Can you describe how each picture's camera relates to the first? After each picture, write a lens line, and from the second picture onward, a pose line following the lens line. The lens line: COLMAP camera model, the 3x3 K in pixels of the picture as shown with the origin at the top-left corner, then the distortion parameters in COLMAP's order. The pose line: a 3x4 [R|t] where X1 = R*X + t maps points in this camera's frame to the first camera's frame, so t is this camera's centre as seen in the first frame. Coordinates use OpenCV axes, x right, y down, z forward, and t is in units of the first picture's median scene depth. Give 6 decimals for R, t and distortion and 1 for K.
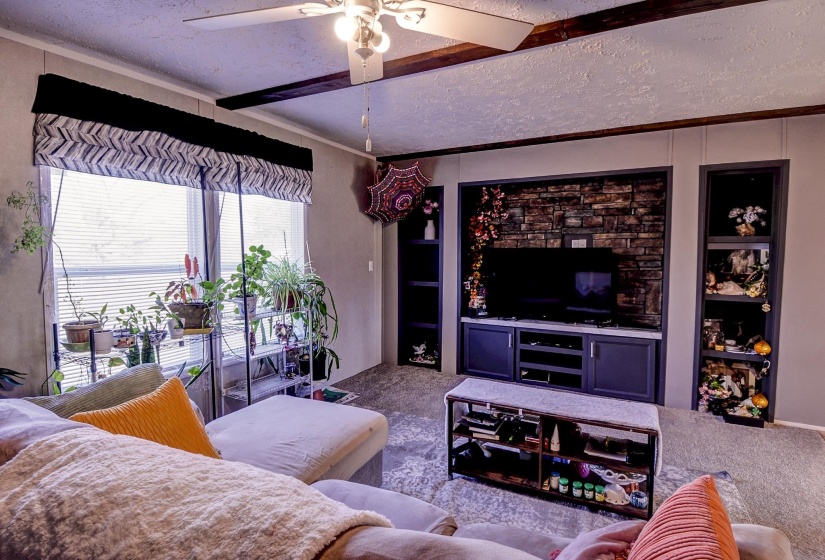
lens RADIAL K [[427.6, 0, 411.3], [0, 427.6, 279.6], [0, 0, 1]] dist [0.042717, -0.050671]
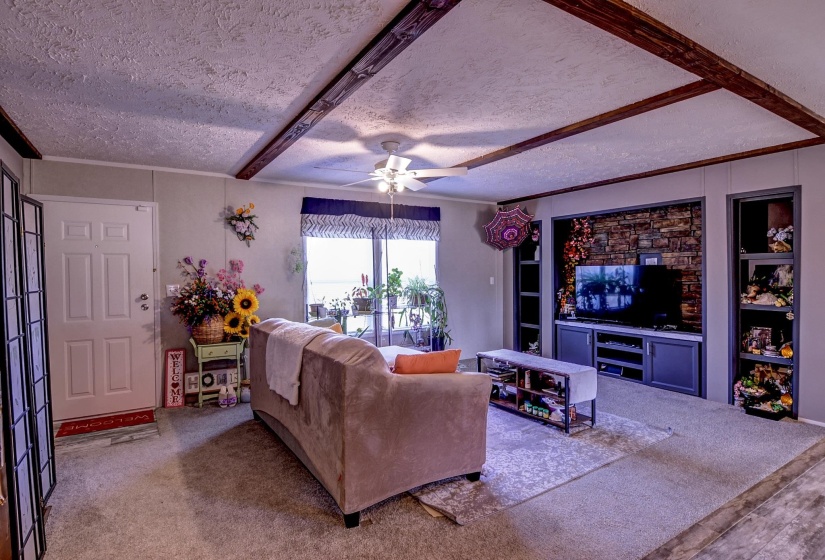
lens RADIAL K [[427.6, 0, 411.3], [0, 427.6, 279.6], [0, 0, 1]] dist [0.042717, -0.050671]
pose [[0.866573, -0.002116, -0.499046, 0.481080], [-0.019257, 0.999104, -0.037675, 0.028664], [0.498679, 0.042258, 0.865756, -0.428676]]
